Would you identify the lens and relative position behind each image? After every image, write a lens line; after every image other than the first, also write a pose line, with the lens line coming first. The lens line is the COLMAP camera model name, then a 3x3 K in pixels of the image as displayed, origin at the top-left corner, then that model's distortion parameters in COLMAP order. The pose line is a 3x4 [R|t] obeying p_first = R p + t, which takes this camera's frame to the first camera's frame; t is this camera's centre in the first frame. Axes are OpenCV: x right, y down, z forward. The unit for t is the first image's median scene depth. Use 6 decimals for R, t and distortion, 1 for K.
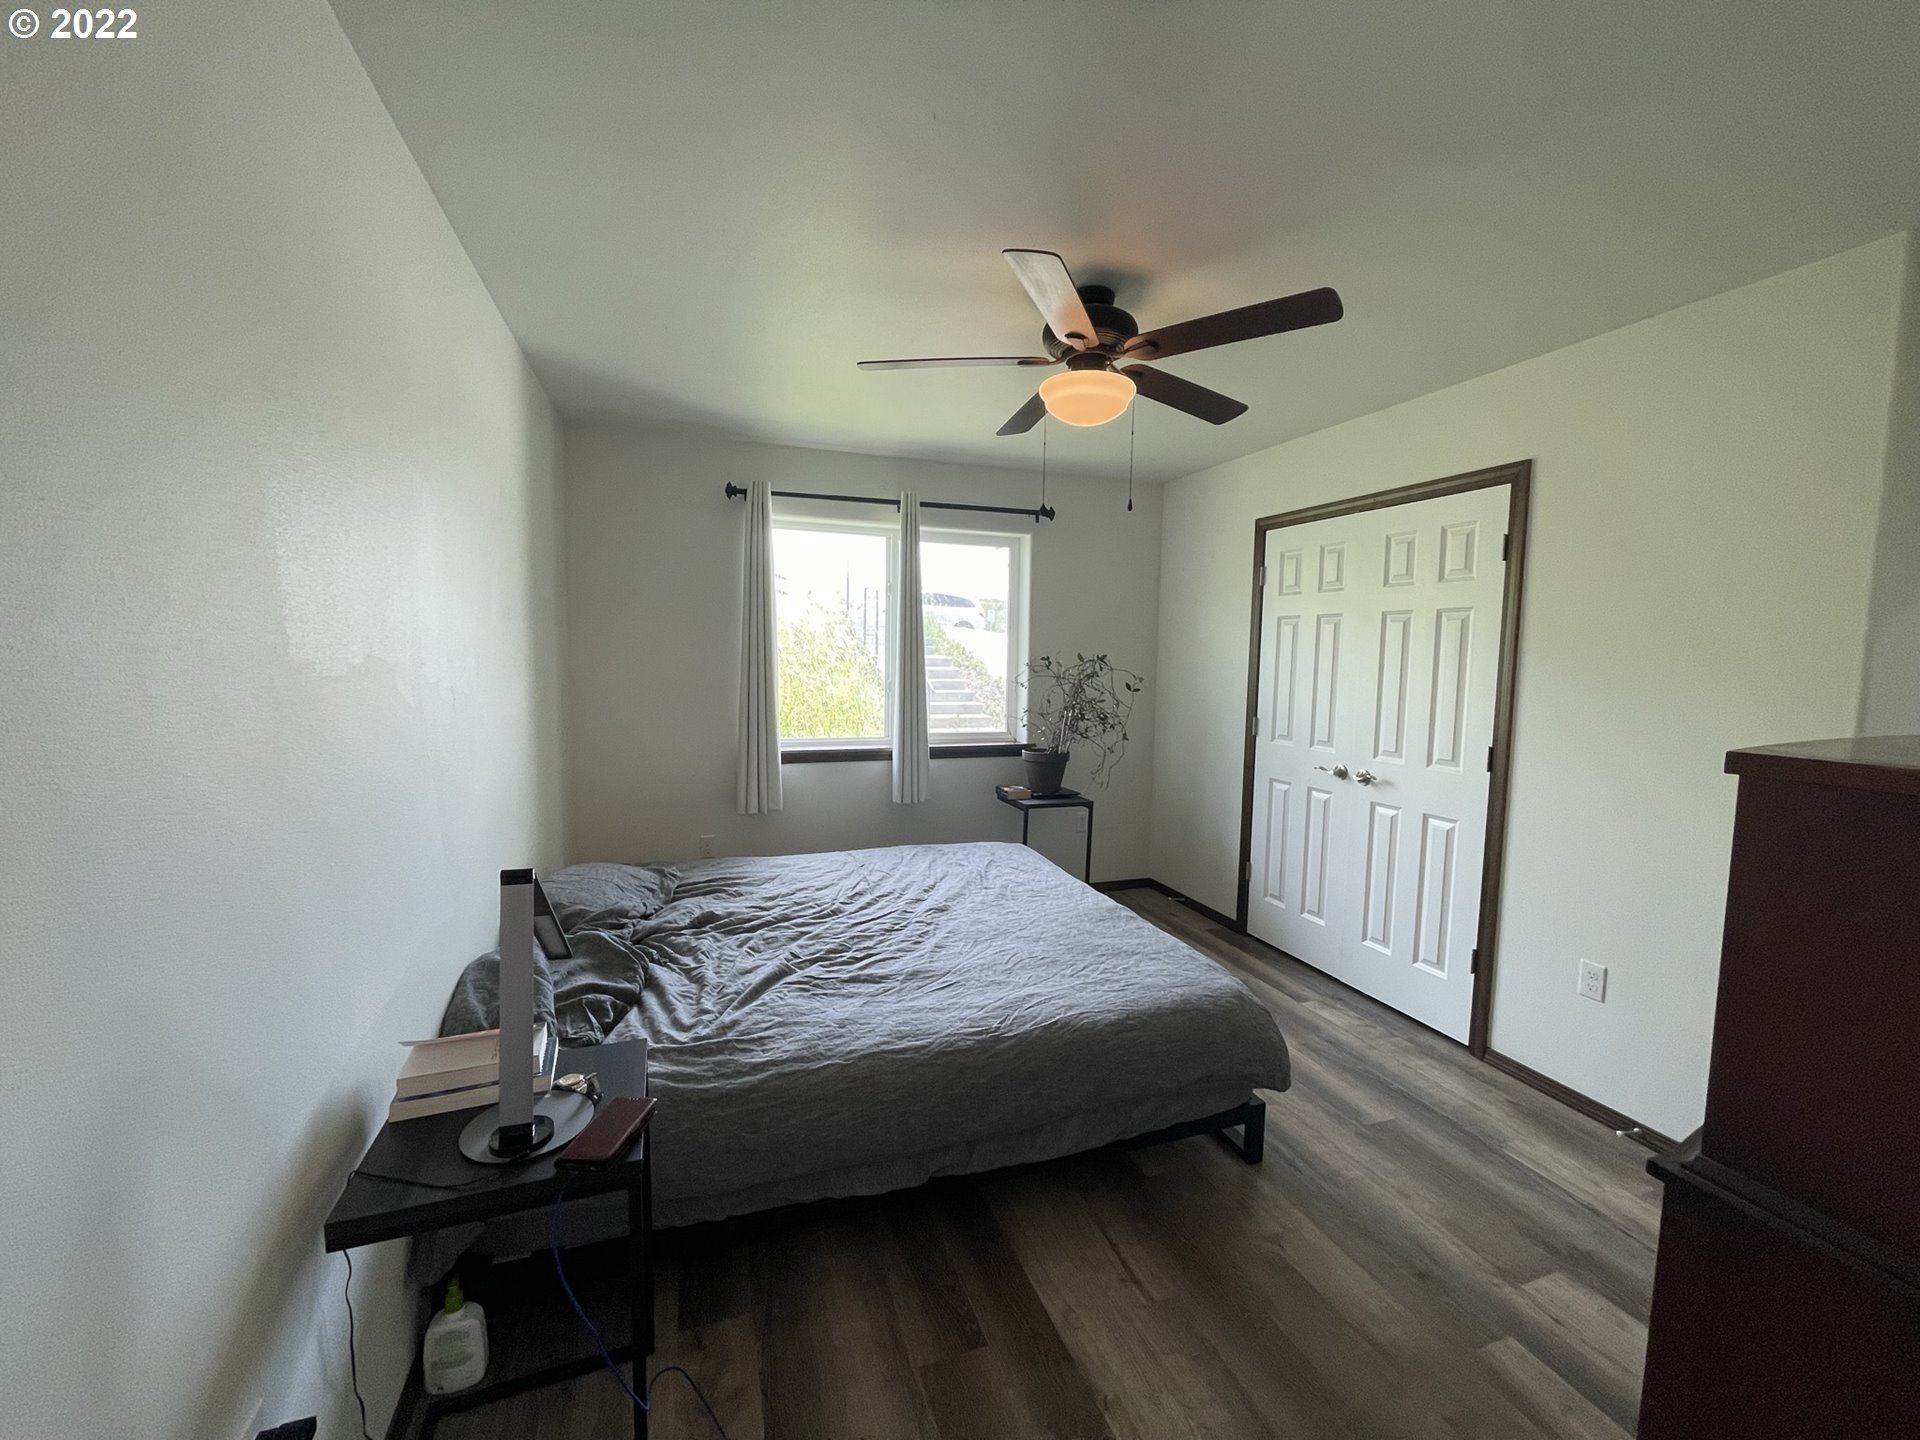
lens RADIAL K [[772.3, 0, 960.0], [0, 772.3, 720.0], [0, 0, 1]] dist [-0.001549, 0.000343]
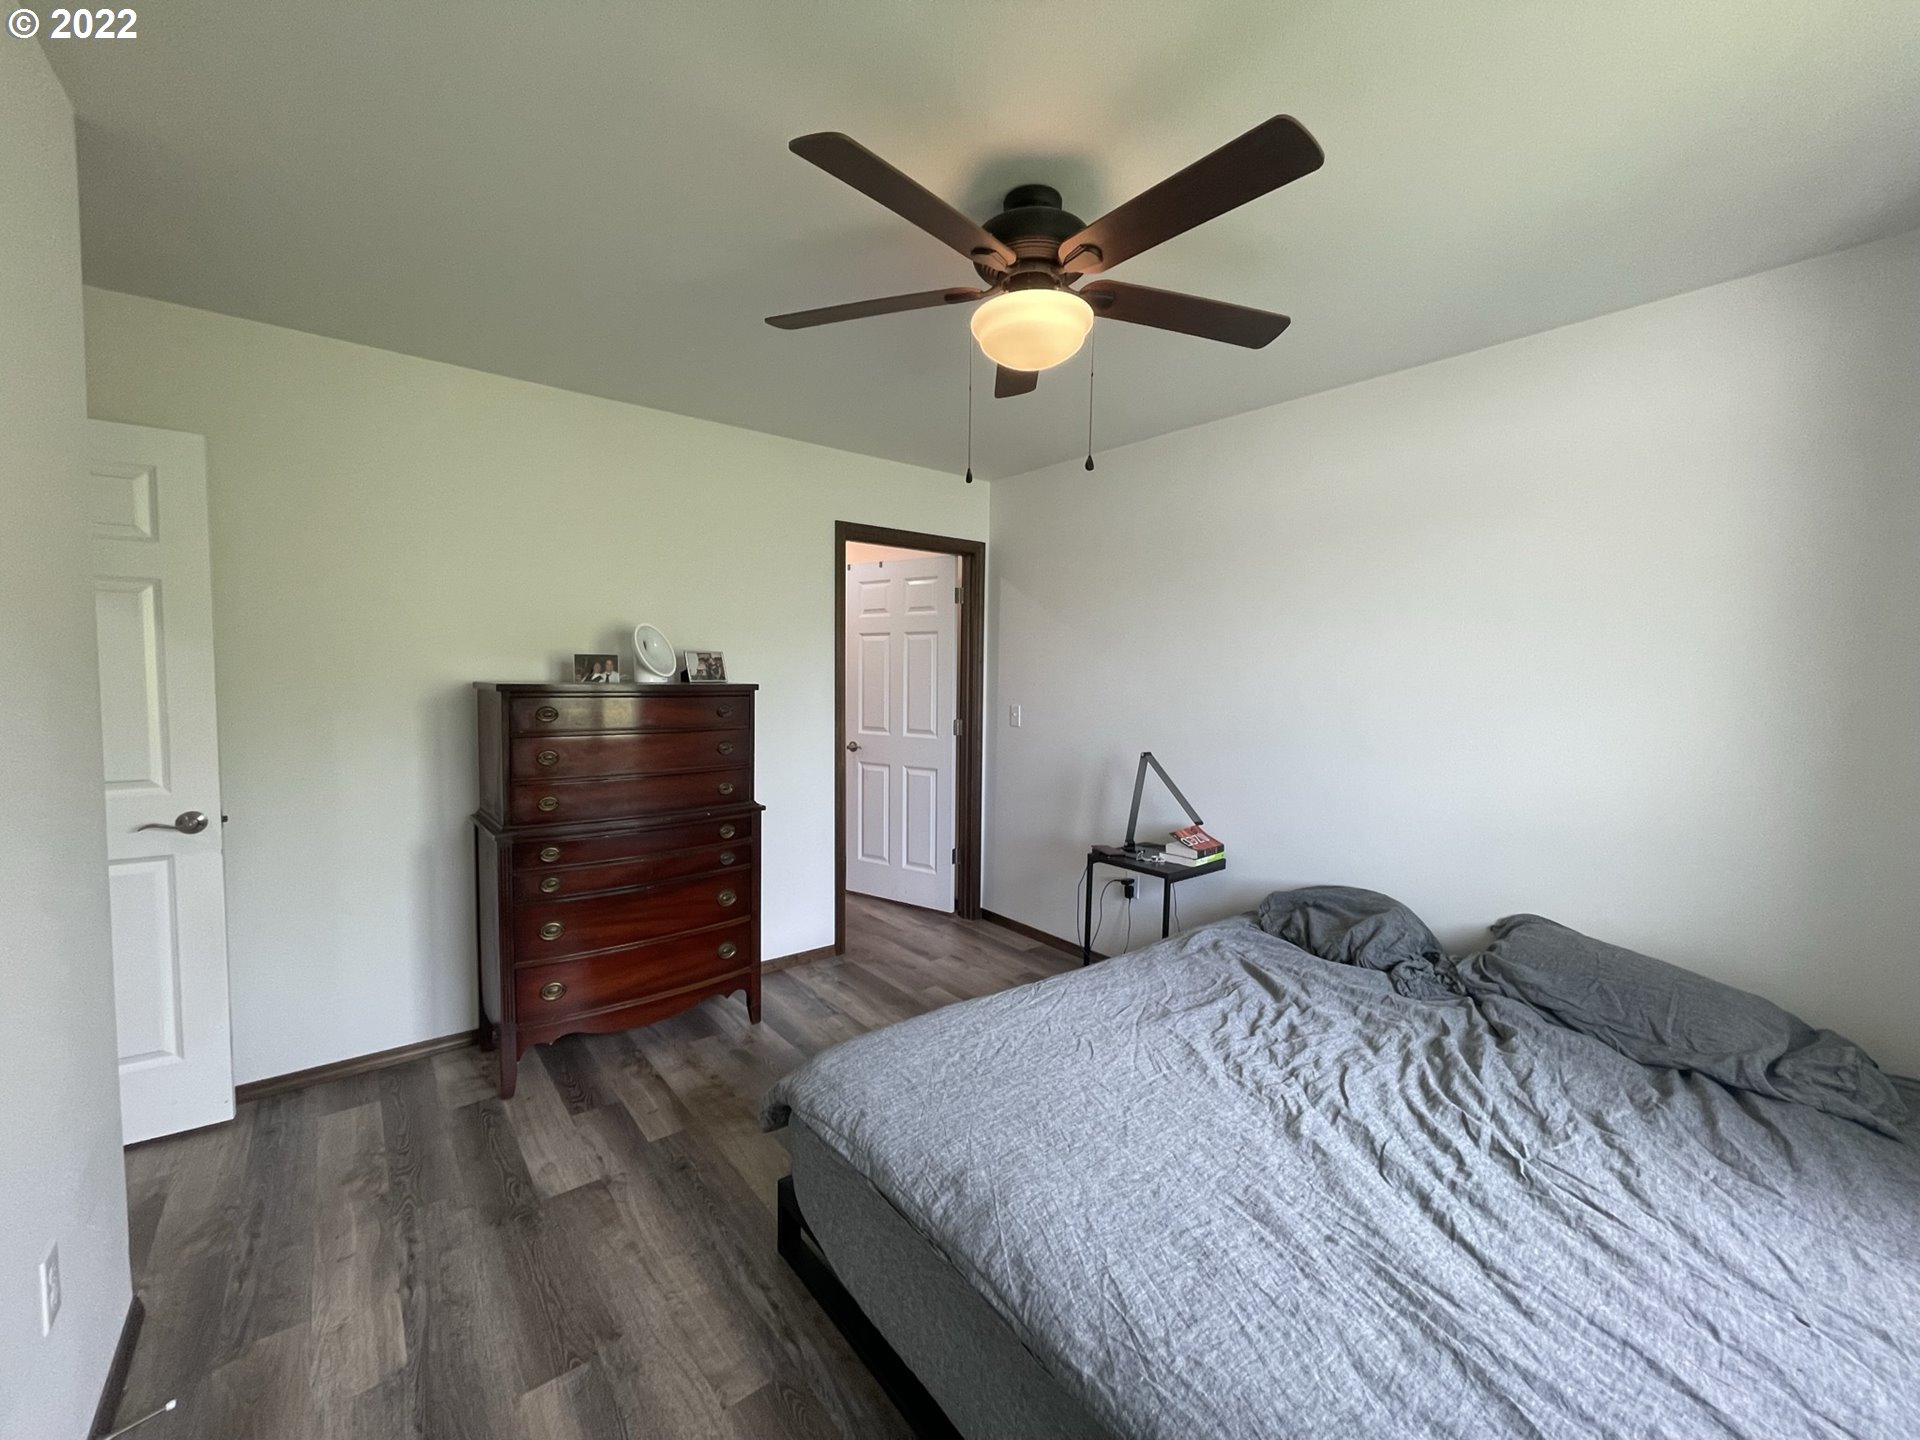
lens RADIAL K [[769.6, 0, 960.0], [0, 769.6, 720.0], [0, 0, 1]] dist [0.008240, 0.000203]
pose [[-0.943369, -0.008870, -0.331626, 0.397750], [-0.057341, 0.988957, 0.136663, -0.106923], [0.326752, 0.147939, -0.933460, 1.436609]]
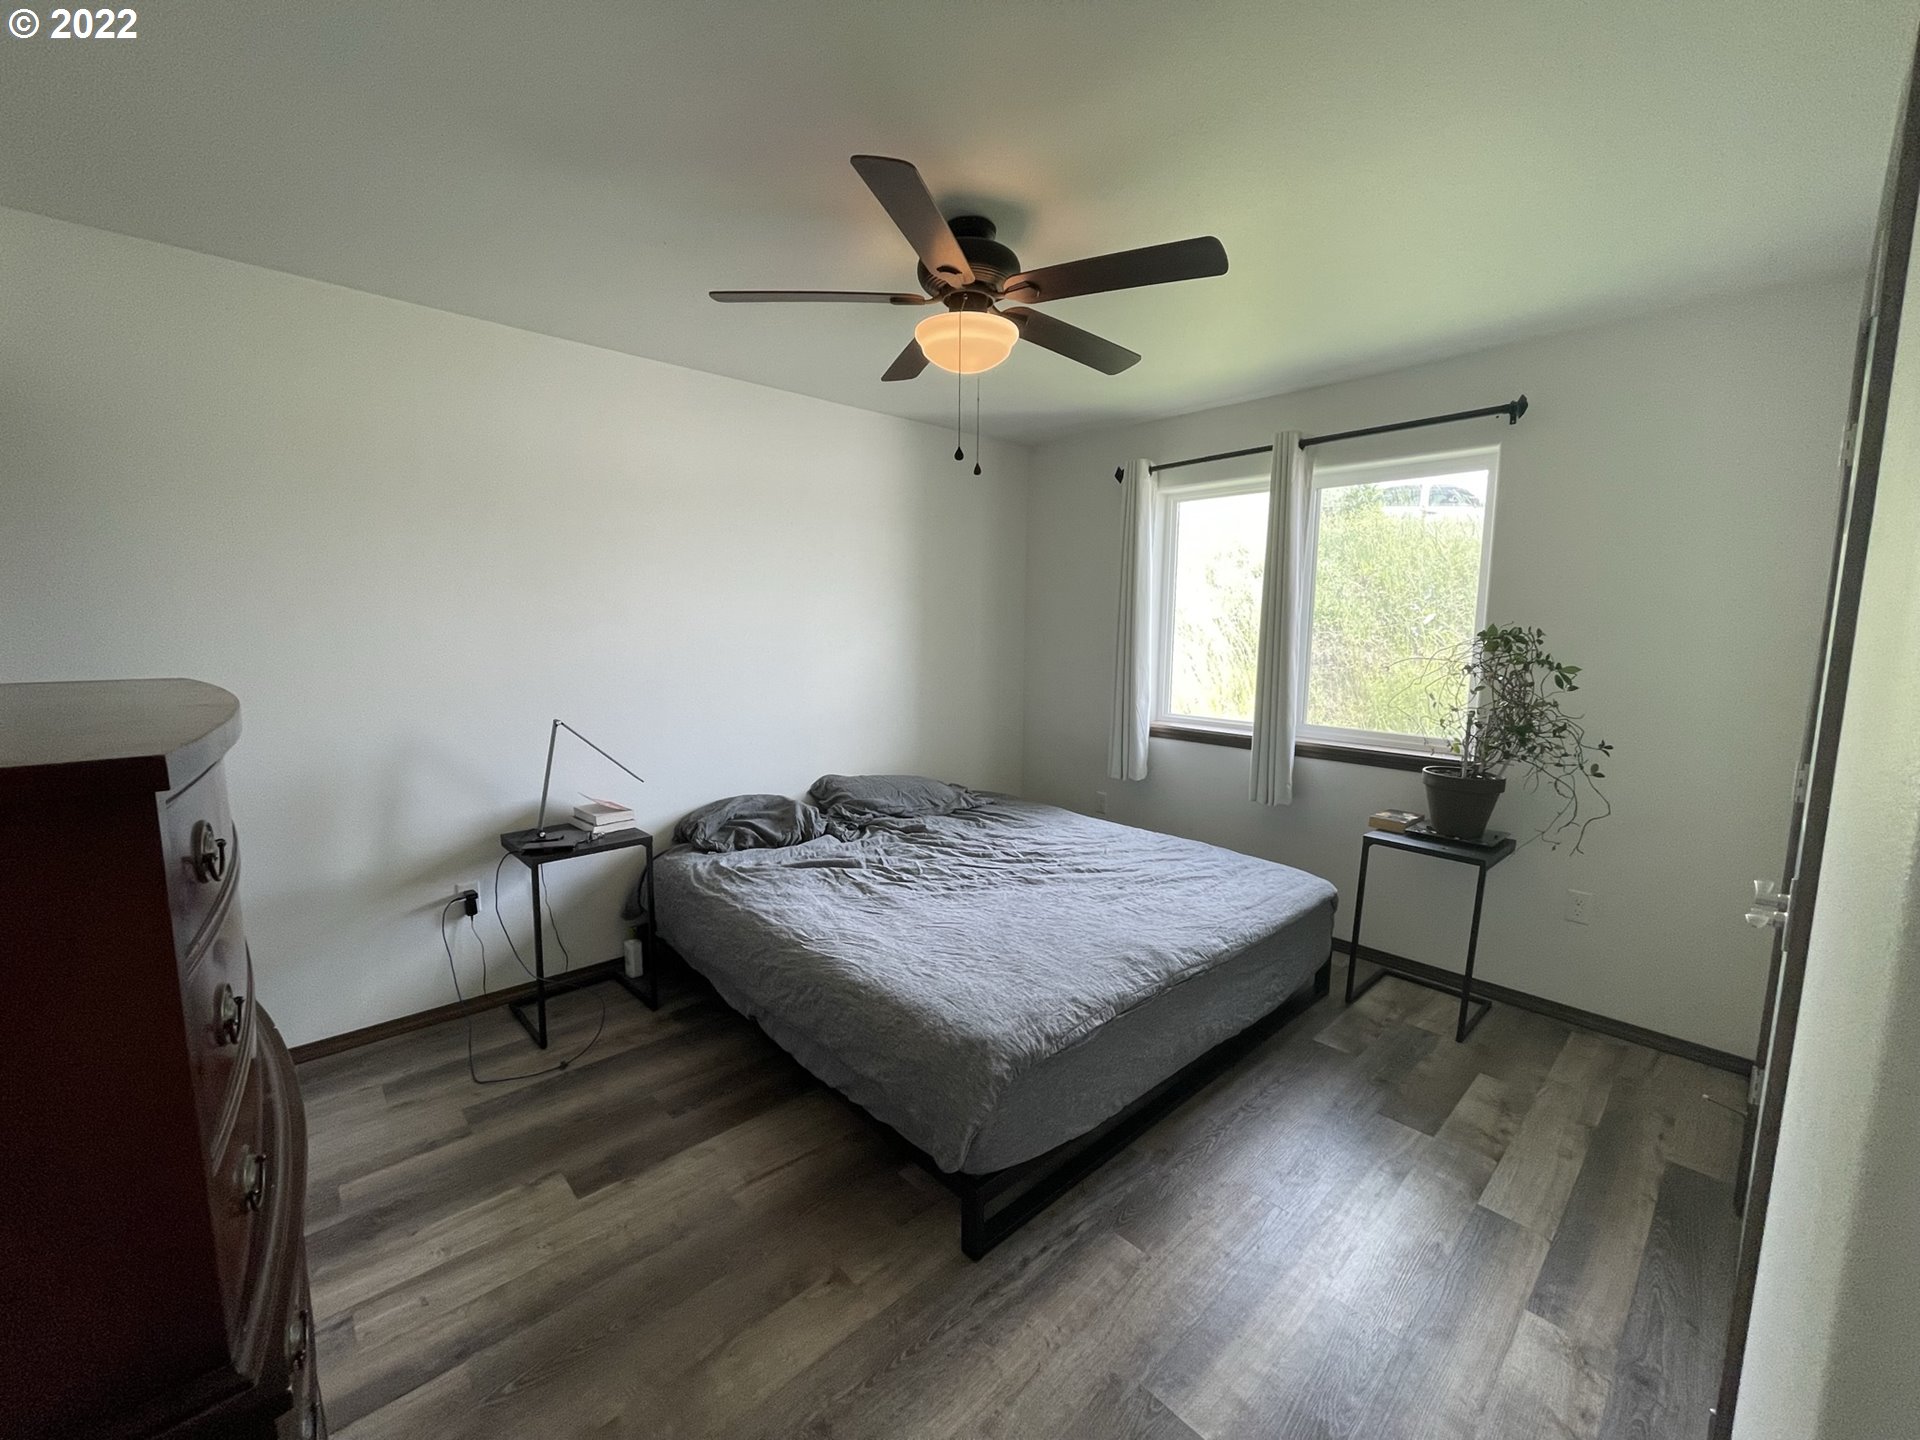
lens RADIAL K [[772.3, 0, 960.0], [0, 772.3, 720.0], [0, 0, 1]] dist [-0.001549, 0.000343]
pose [[0.394562, 0.102899, -0.913090, 0.850374], [-0.082461, 0.993666, 0.076347, -0.030700], [0.915162, 0.045170, 0.400548, 0.522498]]
